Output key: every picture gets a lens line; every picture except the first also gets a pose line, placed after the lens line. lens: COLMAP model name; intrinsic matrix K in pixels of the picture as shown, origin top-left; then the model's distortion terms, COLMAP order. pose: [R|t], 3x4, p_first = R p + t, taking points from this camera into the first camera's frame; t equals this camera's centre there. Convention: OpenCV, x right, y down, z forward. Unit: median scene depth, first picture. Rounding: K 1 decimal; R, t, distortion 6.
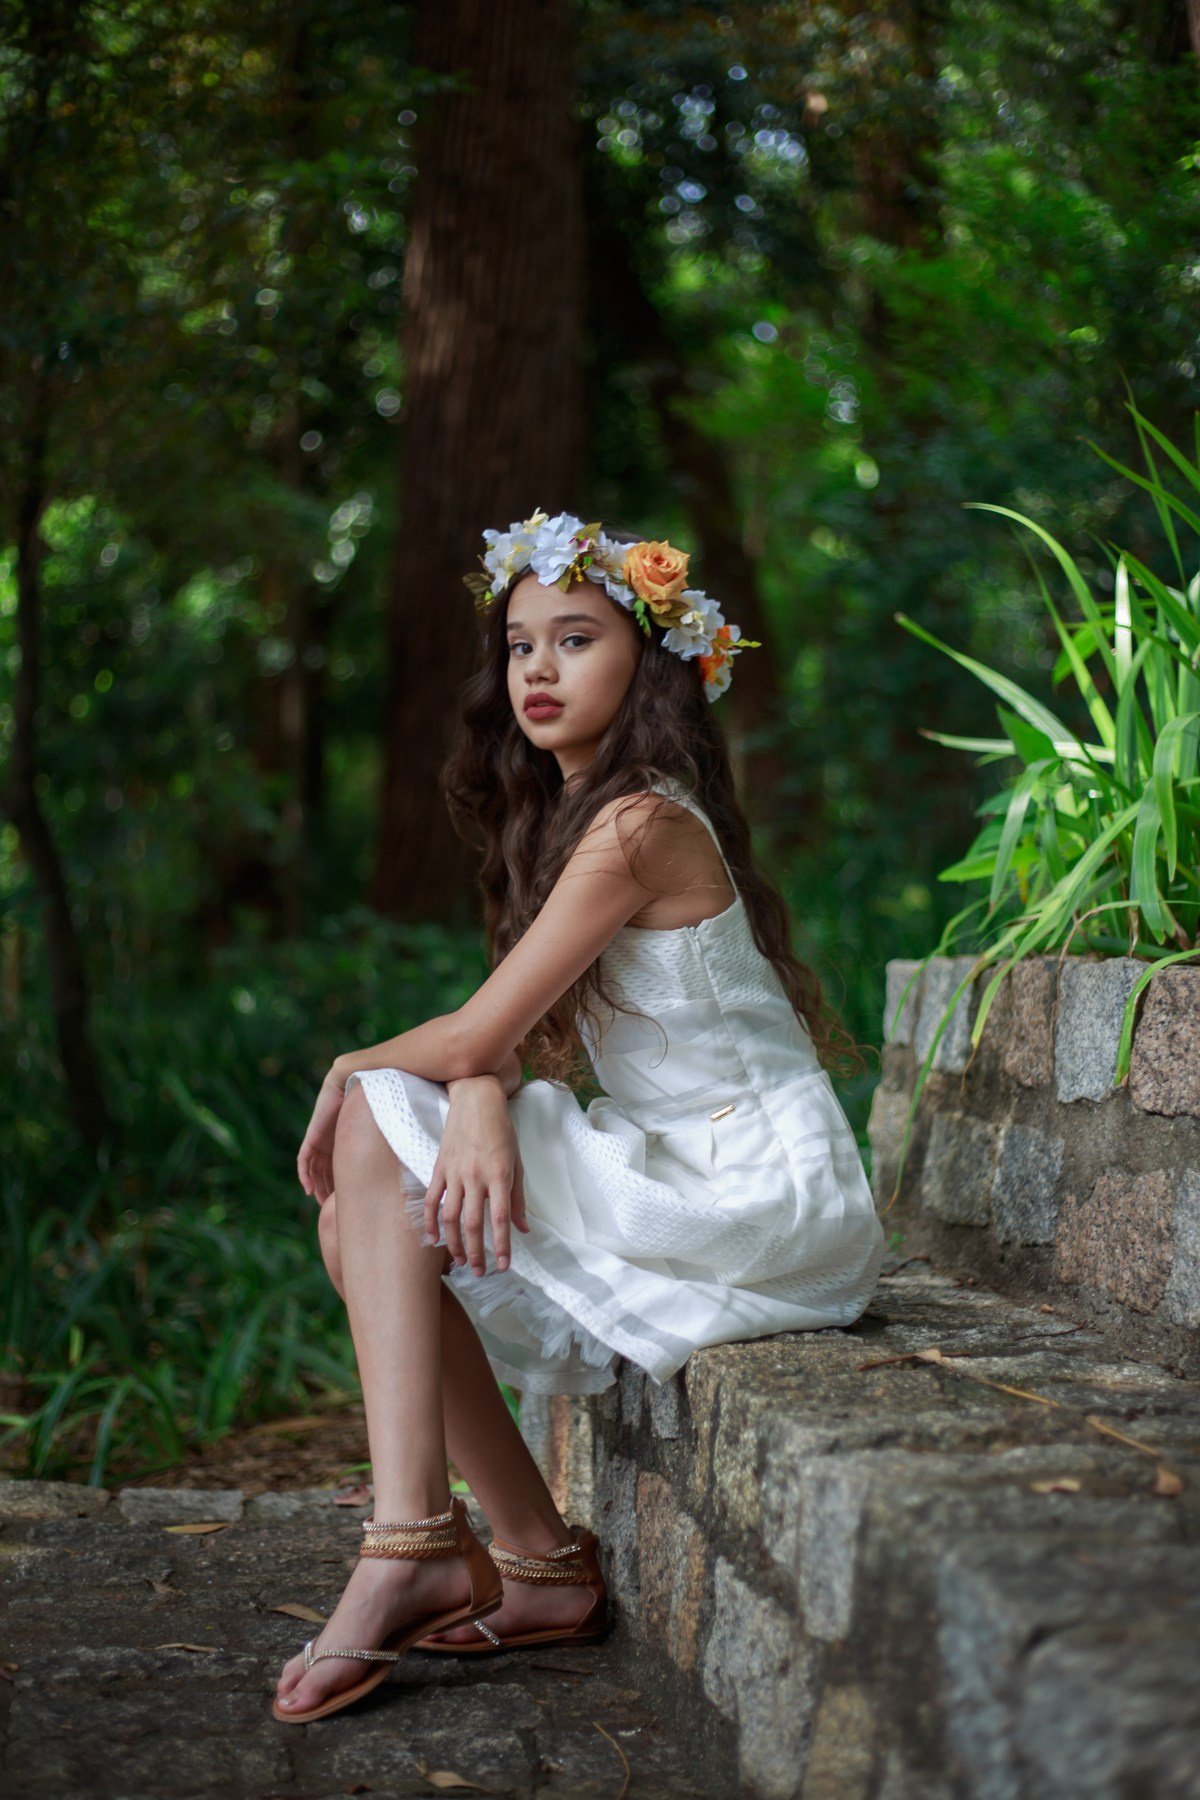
lens RADIAL K [[2780.9, 0, 600.0], [0, 2780.9, 900.0], [0, 0, 1]] dist [-0.066229, -0.199369]
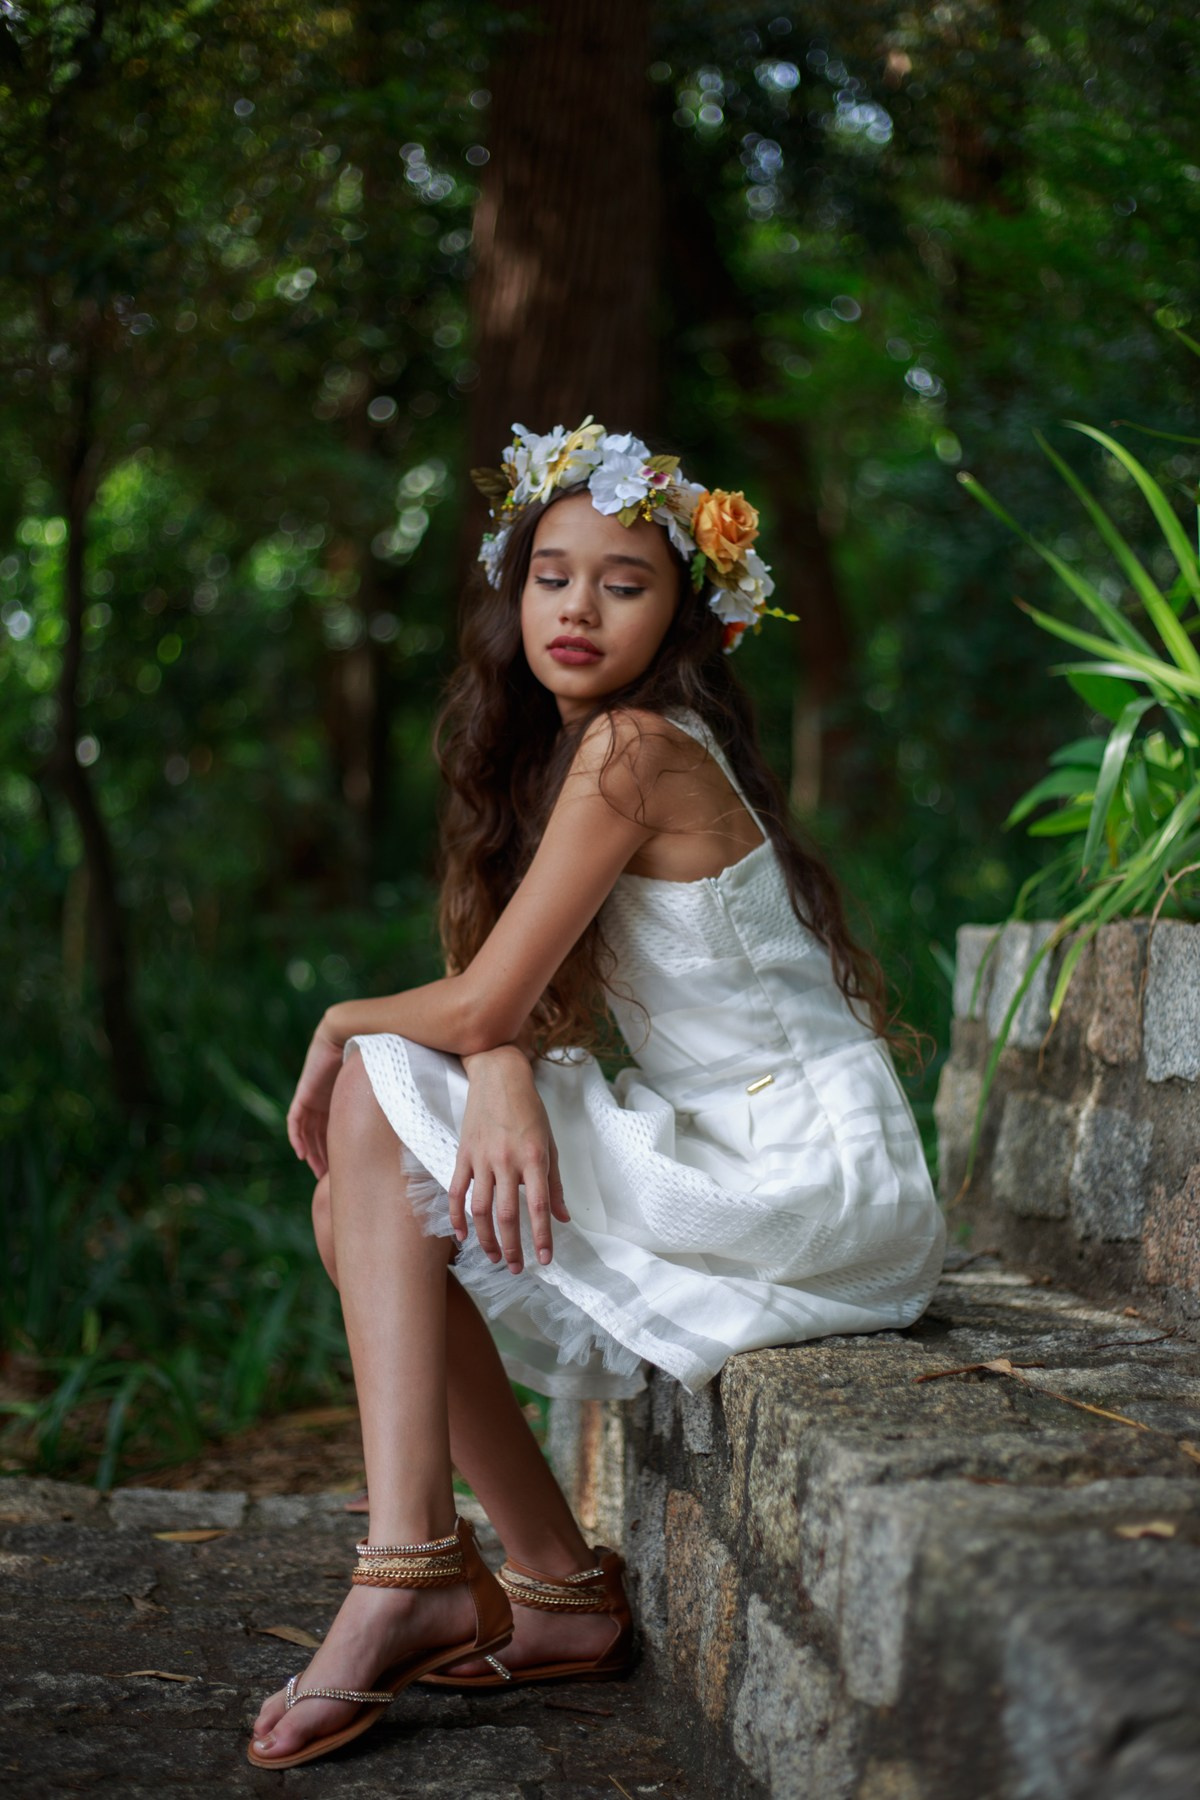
lens RADIAL K [[2780.9, 0, 600.0], [0, 2780.9, 900.0], [0, 0, 1]] dist [-0.066229, -0.199369]
pose [[0.999556, 0.012941, -0.026835, 0.012437], [-0.012776, 0.999898, 0.006314, 0.011201], [0.026914, -0.005968, 0.999620, 0.104031]]
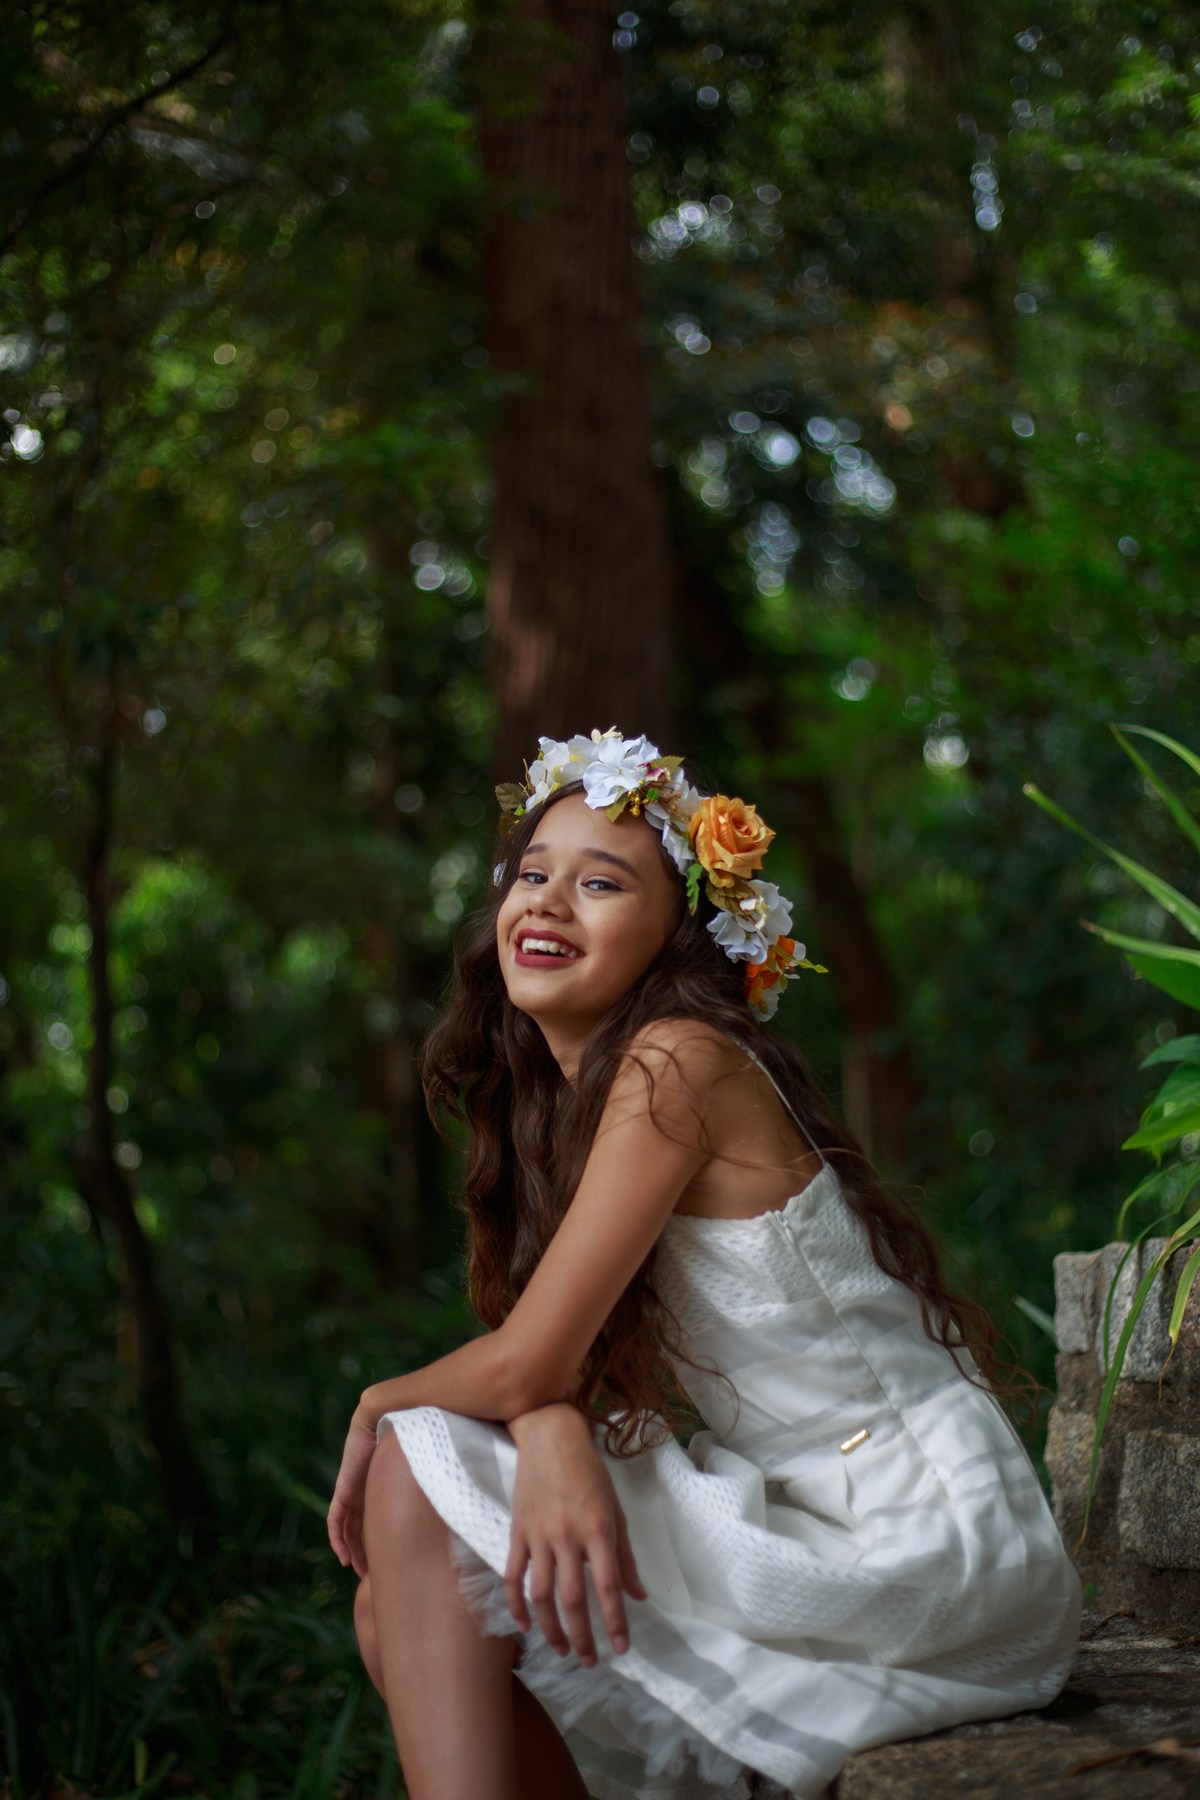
lens RADIAL K [[2780.9, 0, 600.0], [0, 2780.9, 900.0], [0, 0, 1]] dist [-0.066229, -0.199369]
pose [[0.997444, -0.059127, -0.040108, 0.009177], [0.053470, 0.990090, -0.129859, 0.022299], [0.047389, 0.127382, 0.990721, 0.196159]]
